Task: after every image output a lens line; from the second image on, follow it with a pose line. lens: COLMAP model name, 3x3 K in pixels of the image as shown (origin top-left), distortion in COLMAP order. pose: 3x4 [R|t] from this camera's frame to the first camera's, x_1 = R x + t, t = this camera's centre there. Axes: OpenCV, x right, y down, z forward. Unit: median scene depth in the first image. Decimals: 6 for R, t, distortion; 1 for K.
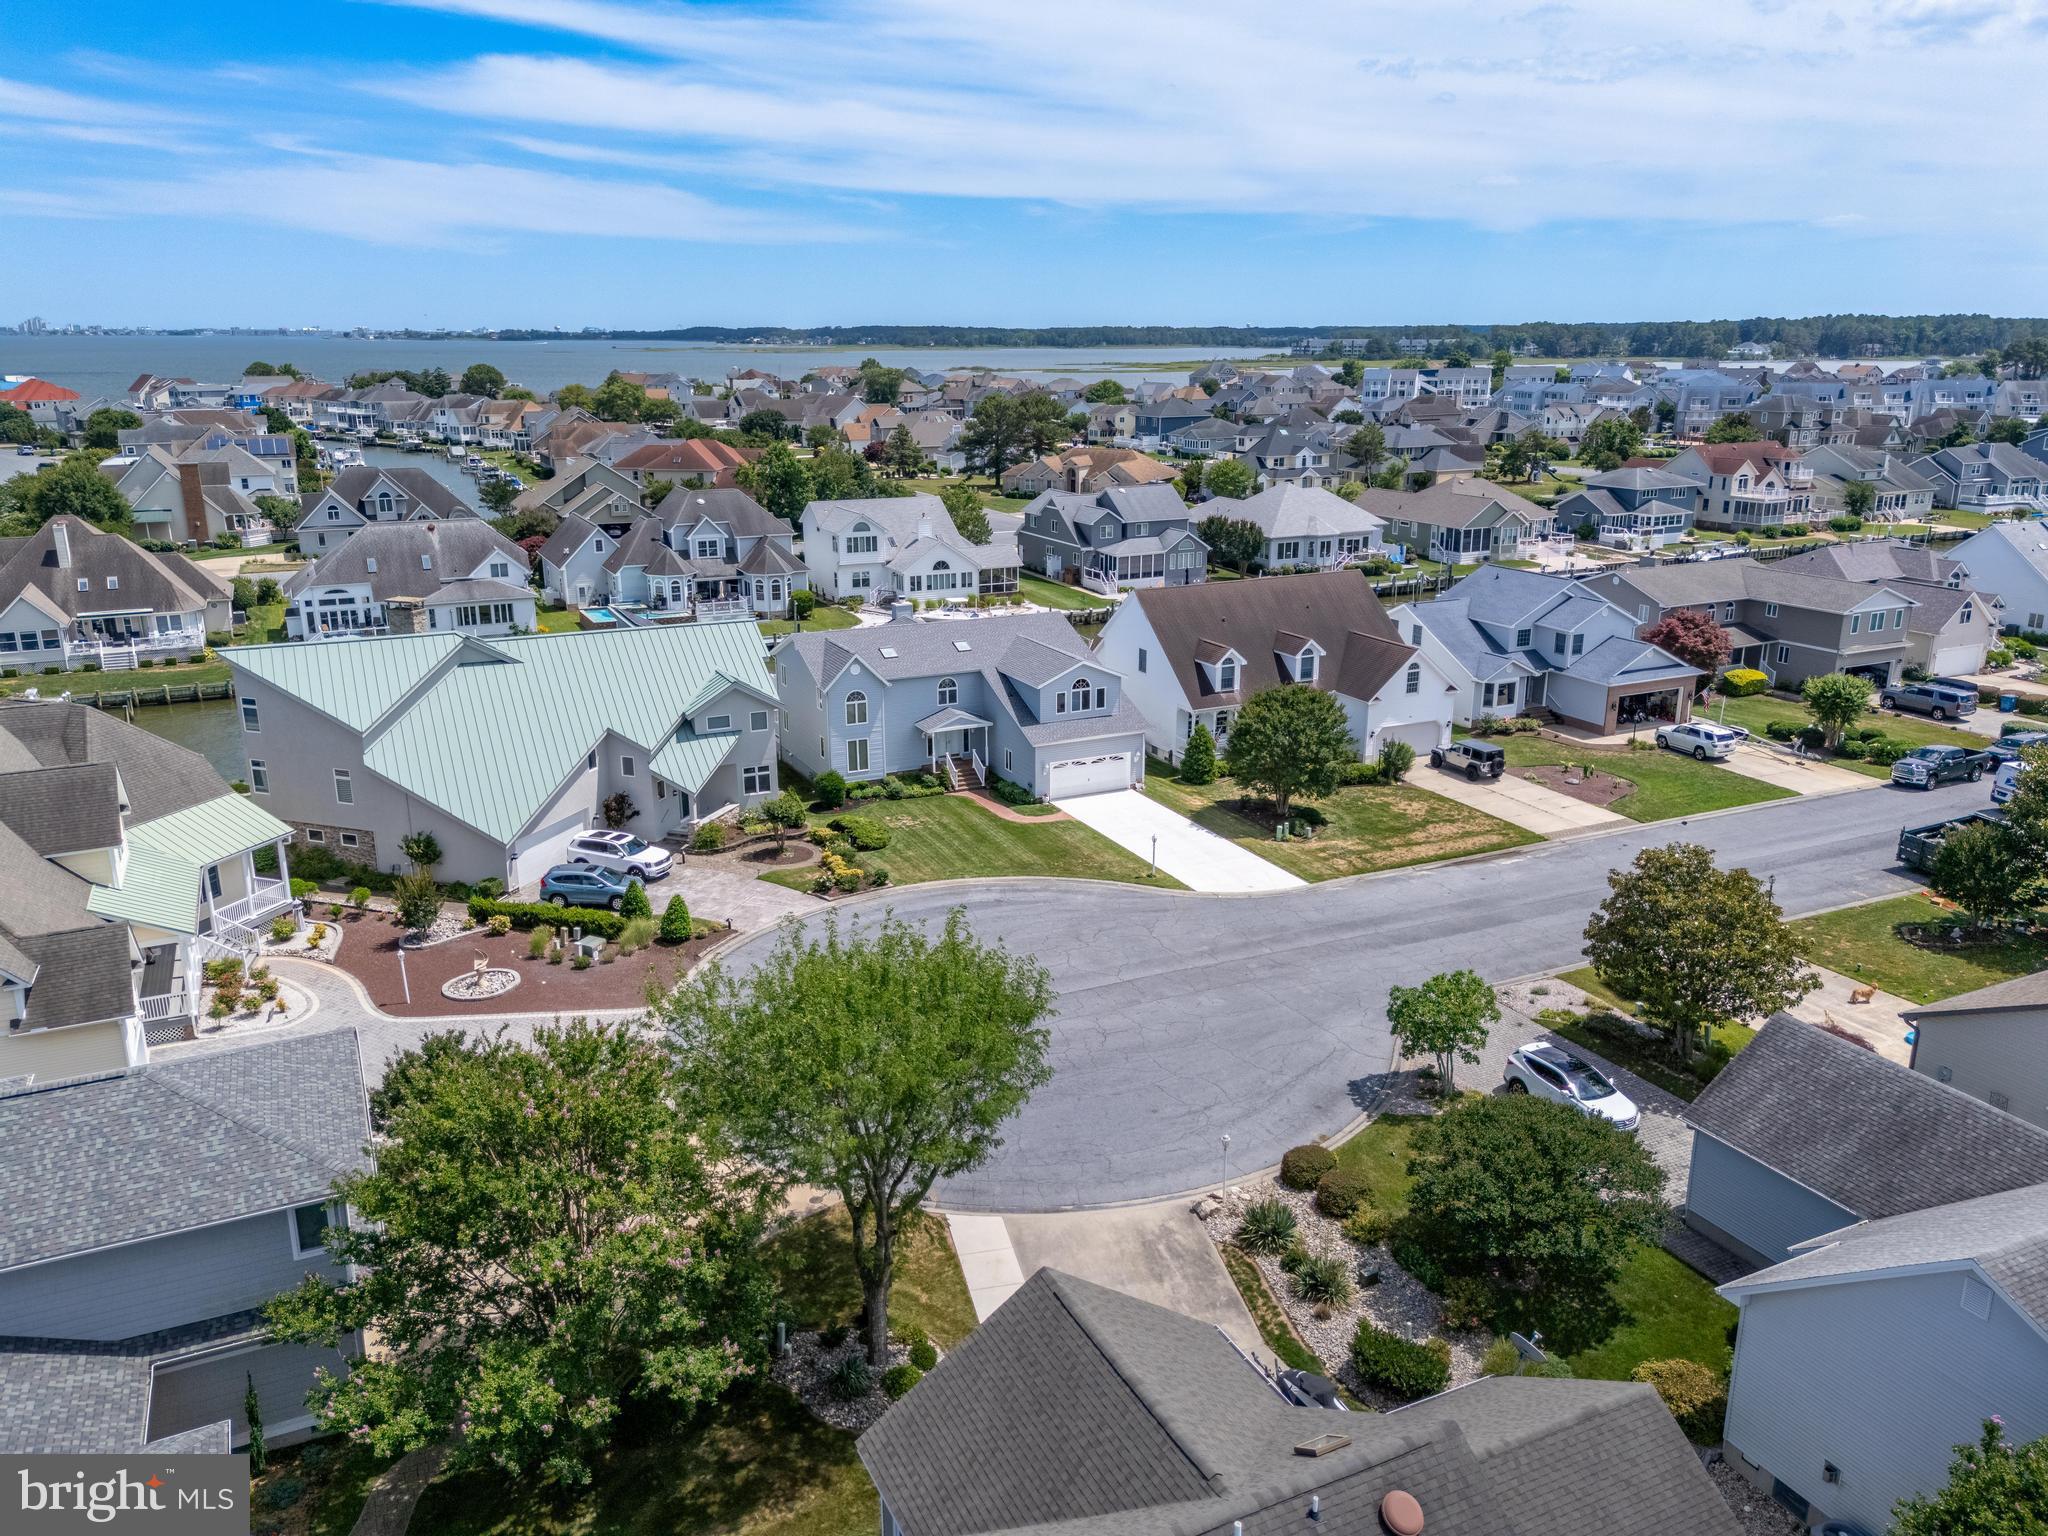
lens RADIAL K [[1492.3, 0, 1015.0], [0, 1492.3, 787.8], [0, 0, 1]] dist [0.070075, -0.063273]
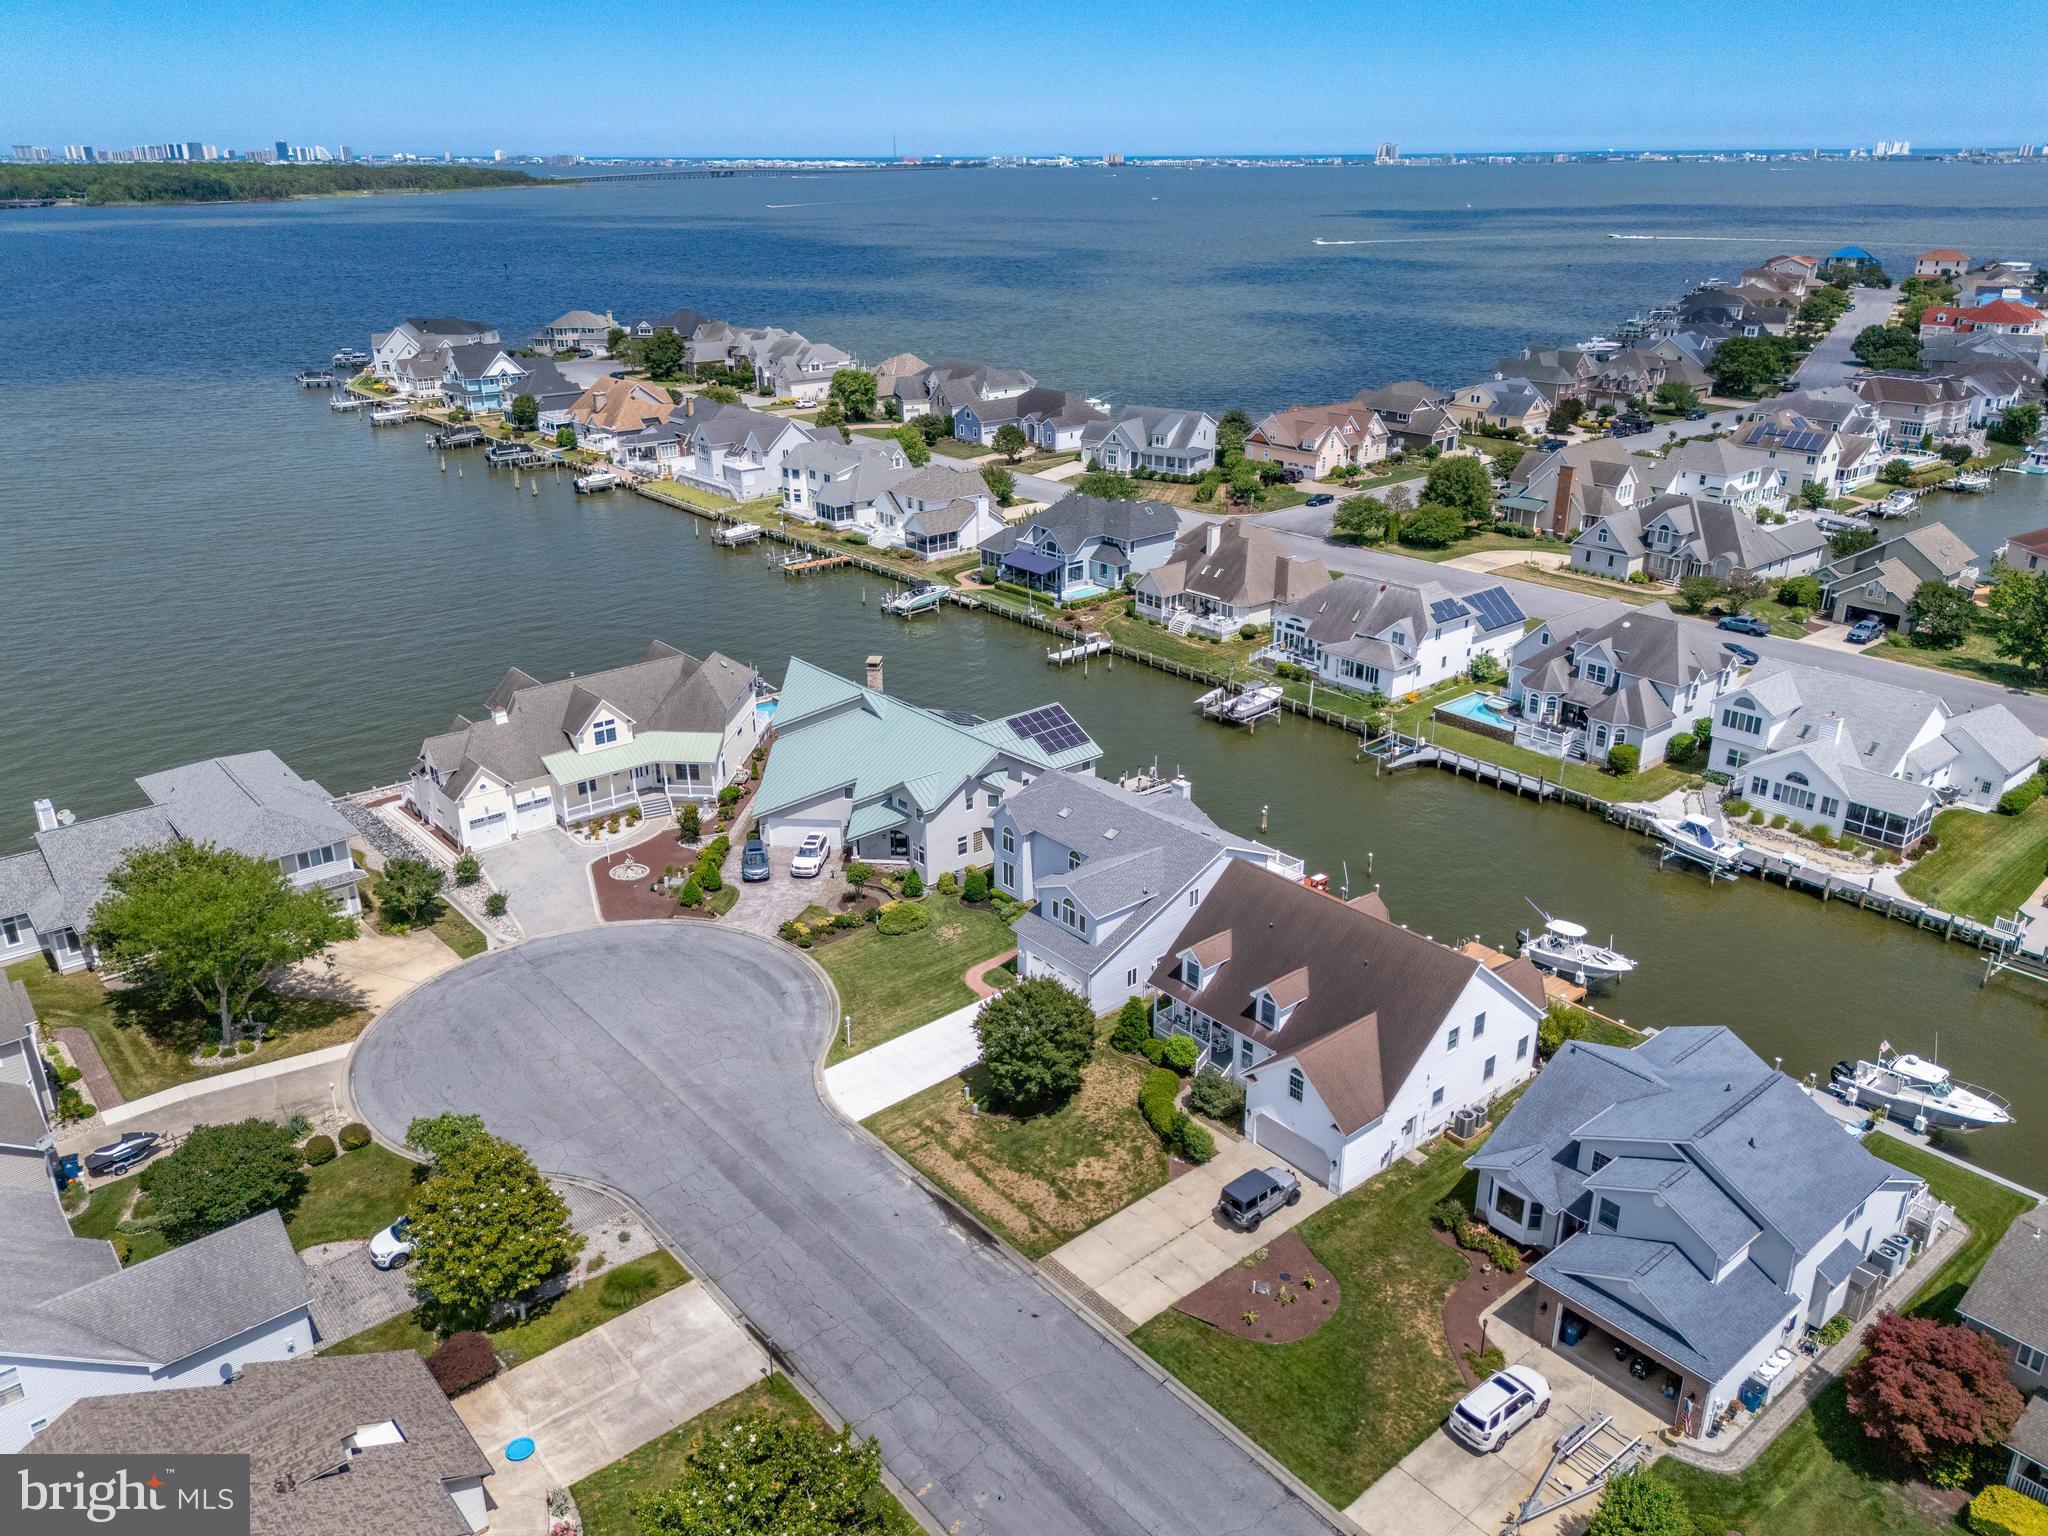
lens RADIAL K [[1492.3, 0, 1027.6], [0, 1492.3, 785.8], [0, 0, 1]] dist [0.070075, -0.063273]
pose [[0.249924, 0.372729, -0.893650, 0.910822], [-0.276870, 0.911913, 0.302915, -0.436672], [0.927837, 0.171719, 0.331107, 0.540461]]
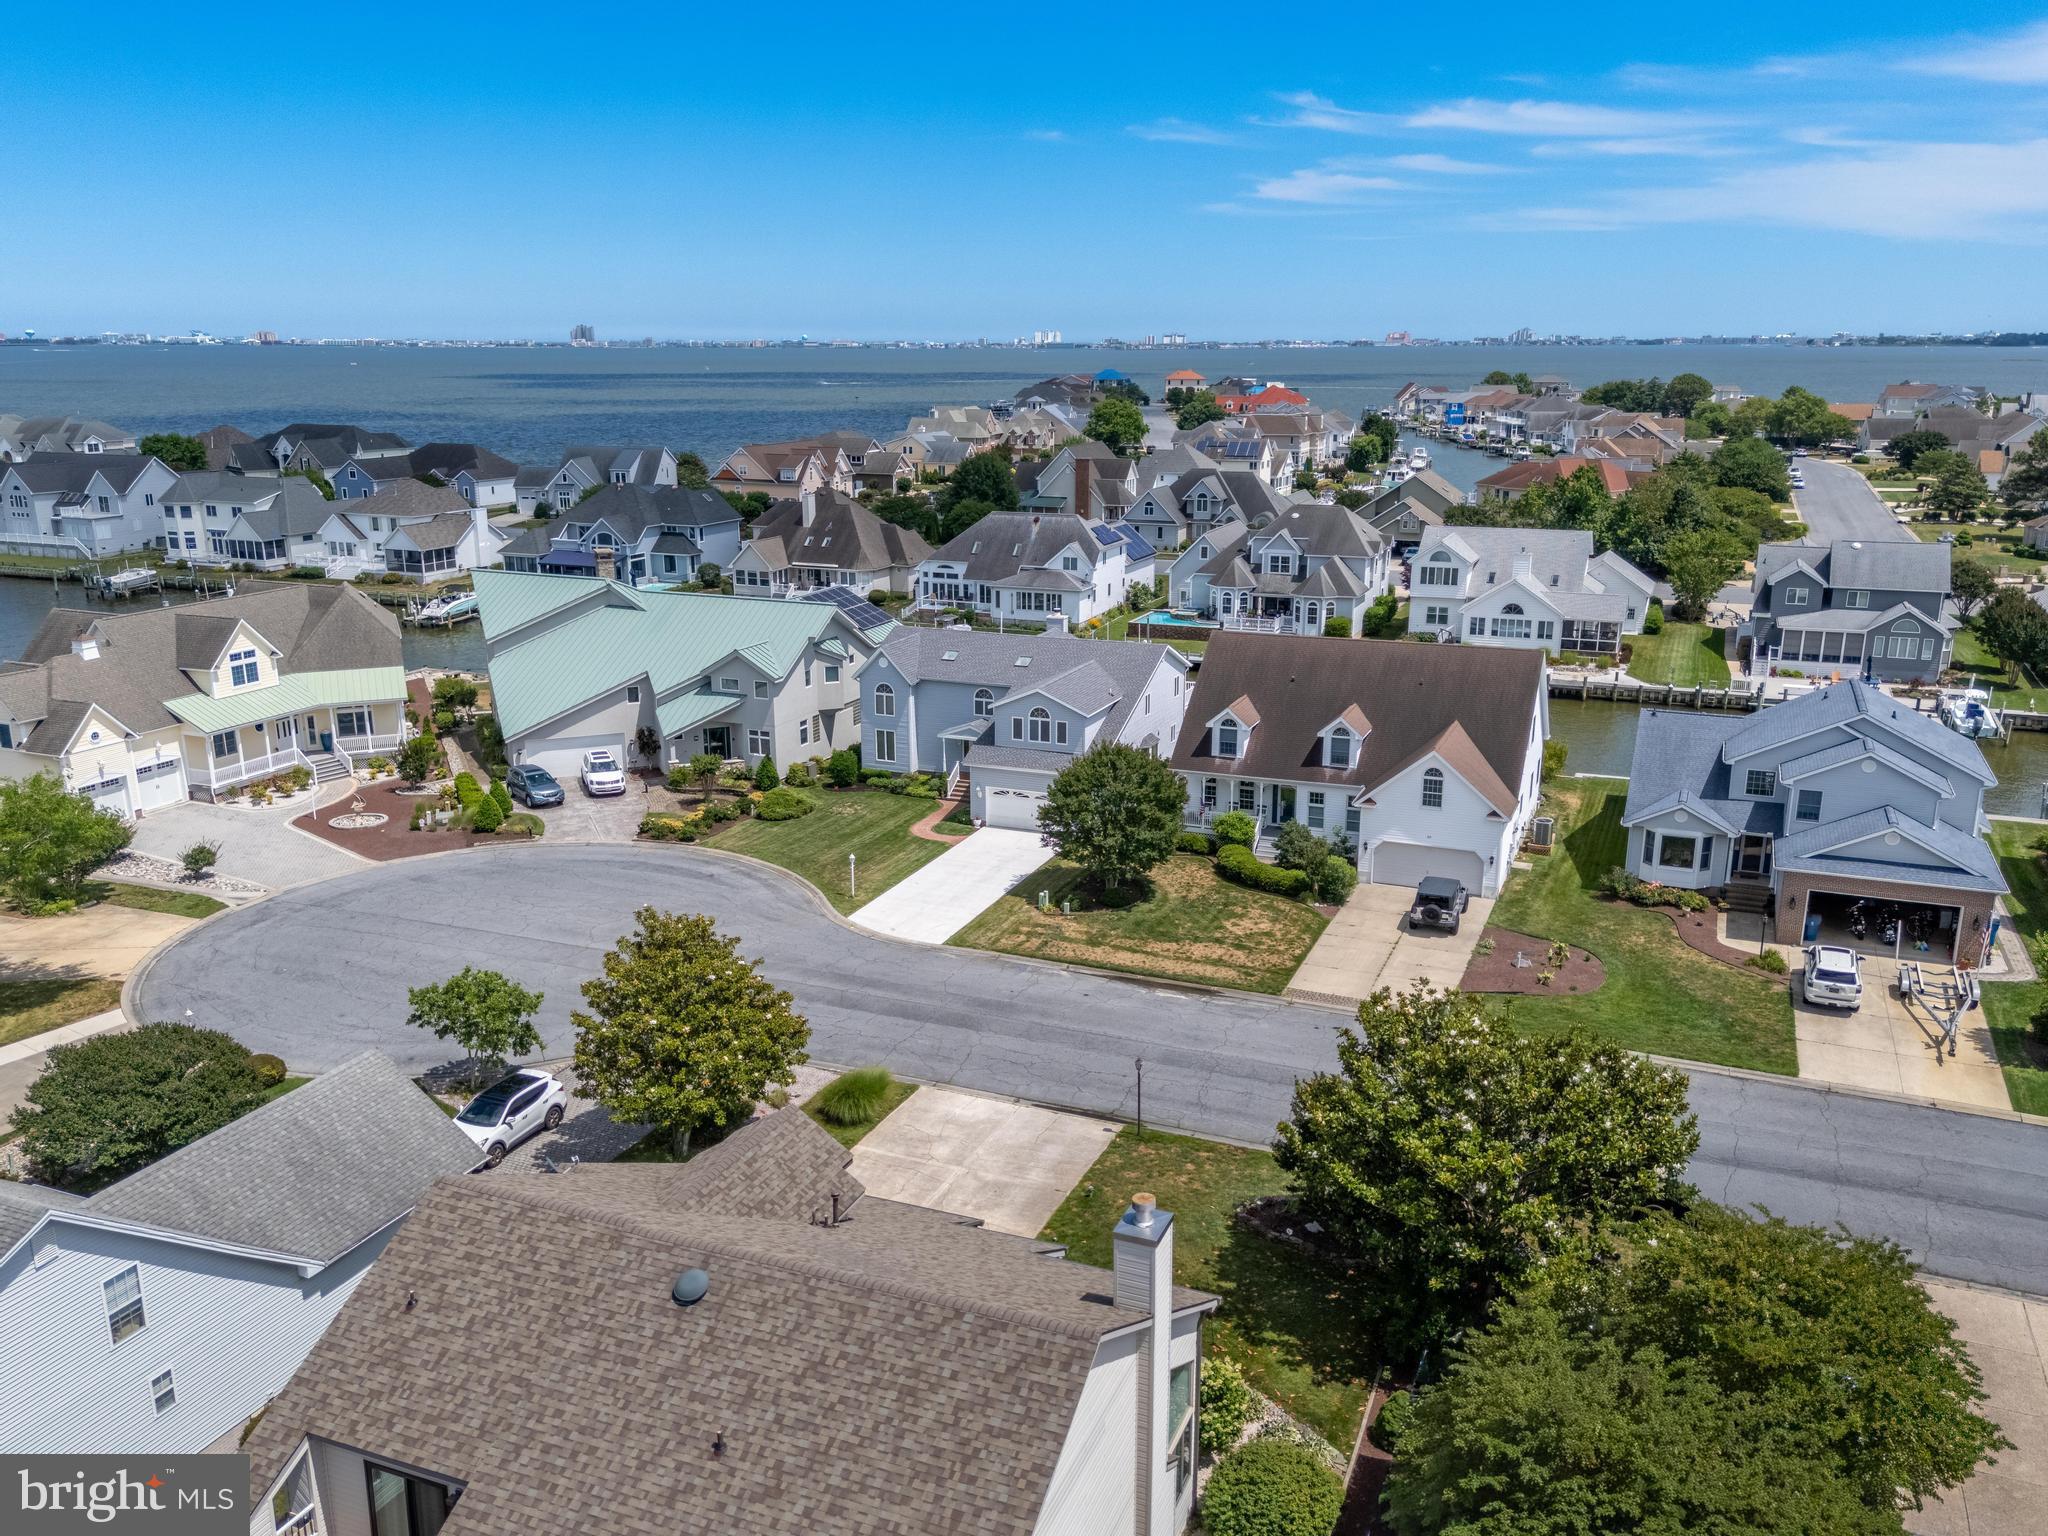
lens RADIAL K [[1621.1, 0, 1029.8], [0, 1621.1, 806.6], [0, 0, 1]] dist [0.074961, -0.080608]
pose [[0.666287, 0.205123, -0.716928, 0.719385], [-0.216165, 0.973271, 0.077571, -0.082541], [0.713676, 0.103290, 0.692818, 0.269209]]
